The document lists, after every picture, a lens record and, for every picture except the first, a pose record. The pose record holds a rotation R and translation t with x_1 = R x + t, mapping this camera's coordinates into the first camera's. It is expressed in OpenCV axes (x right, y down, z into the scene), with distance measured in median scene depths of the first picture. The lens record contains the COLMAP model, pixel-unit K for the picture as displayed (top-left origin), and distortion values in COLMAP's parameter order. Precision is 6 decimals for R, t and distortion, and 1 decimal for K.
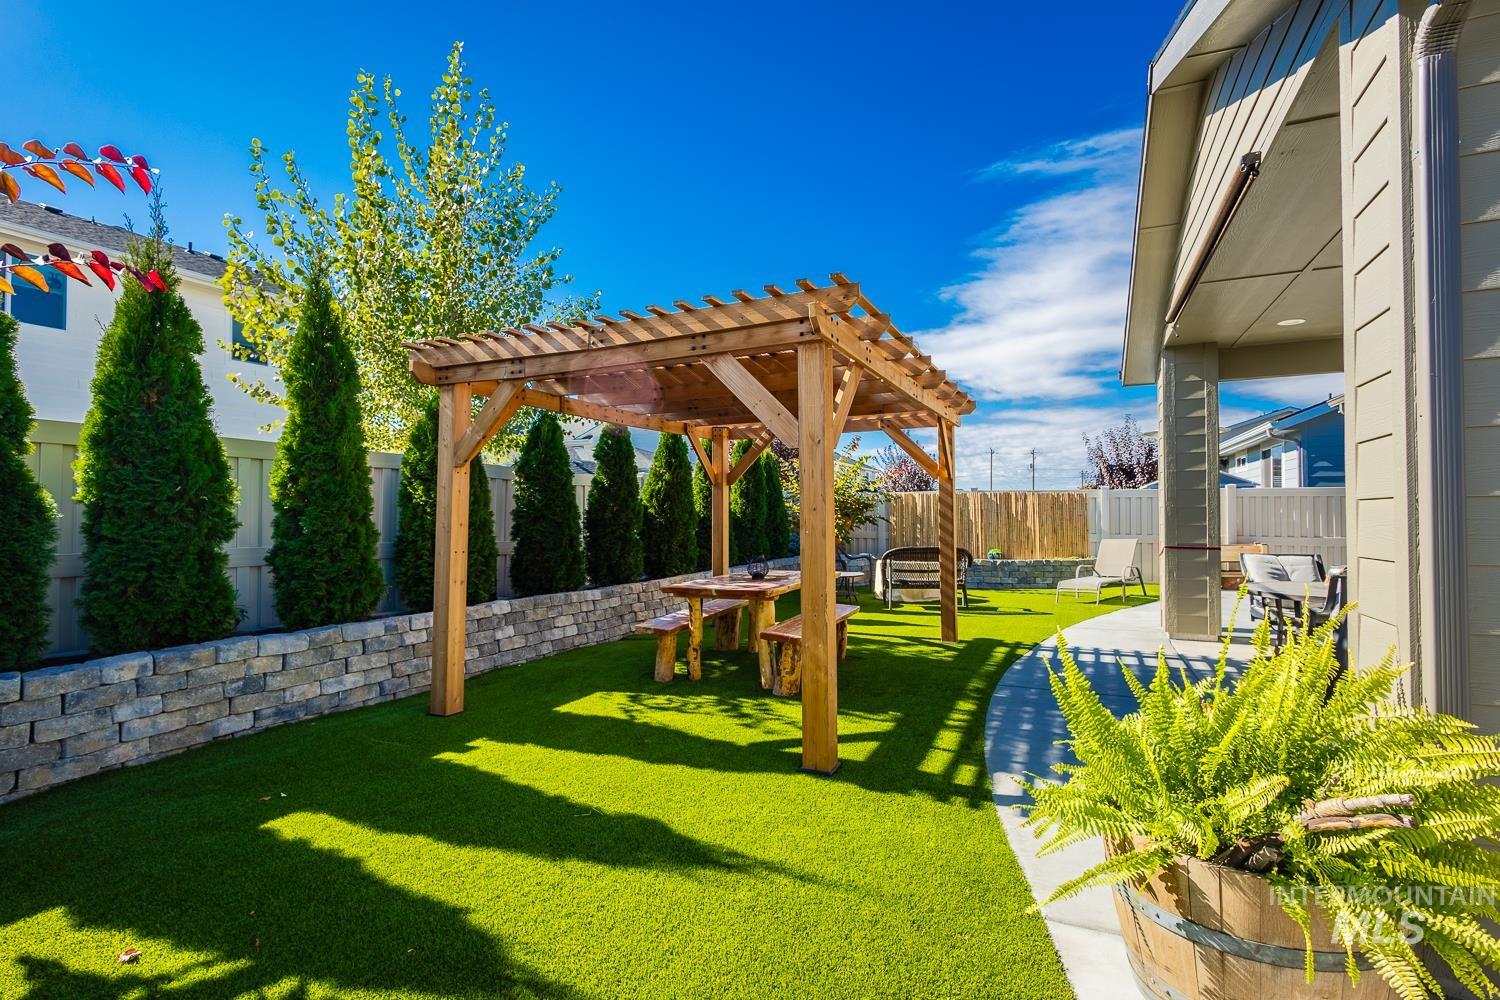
lens RADIAL K [[701.5, 0, 747.1], [0, 701.5, 499.6], [0, 0, 1]] dist [0.003197, -0.000315]
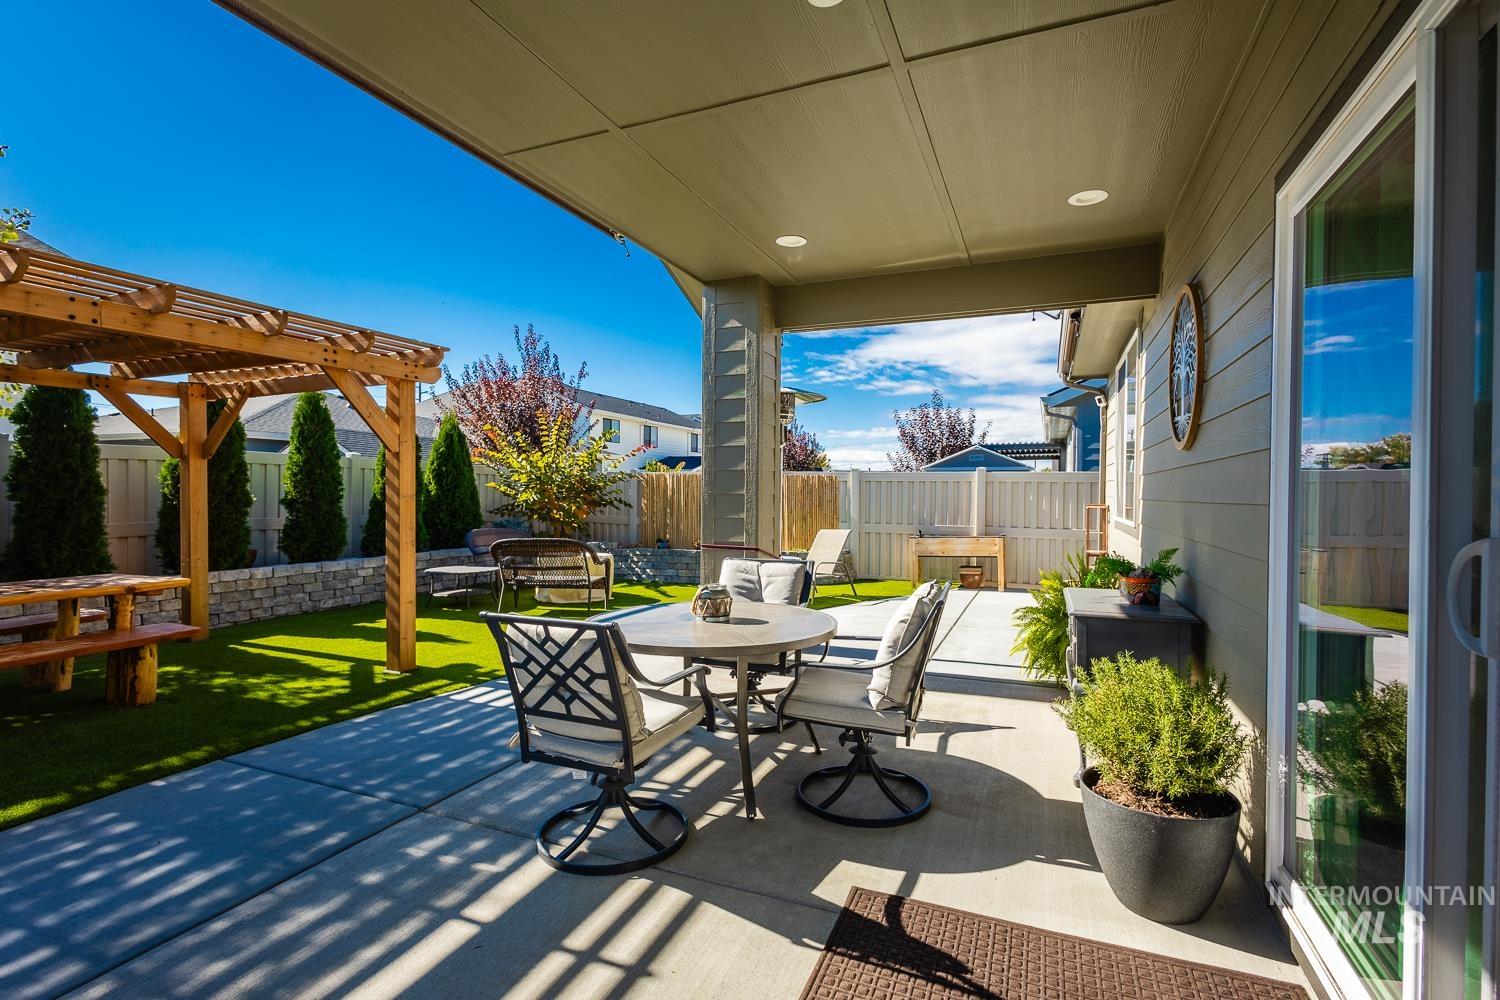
lens RADIAL K [[701.5, 0, 747.1], [0, 701.5, 499.6], [0, 0, 1]] dist [0.003197, -0.000315]
pose [[0.999289, 0.009938, 0.036371, 0.367082], [-0.010971, 0.999539, 0.028312, -0.002931], [-0.036073, -0.028691, 0.998937, 0.141243]]
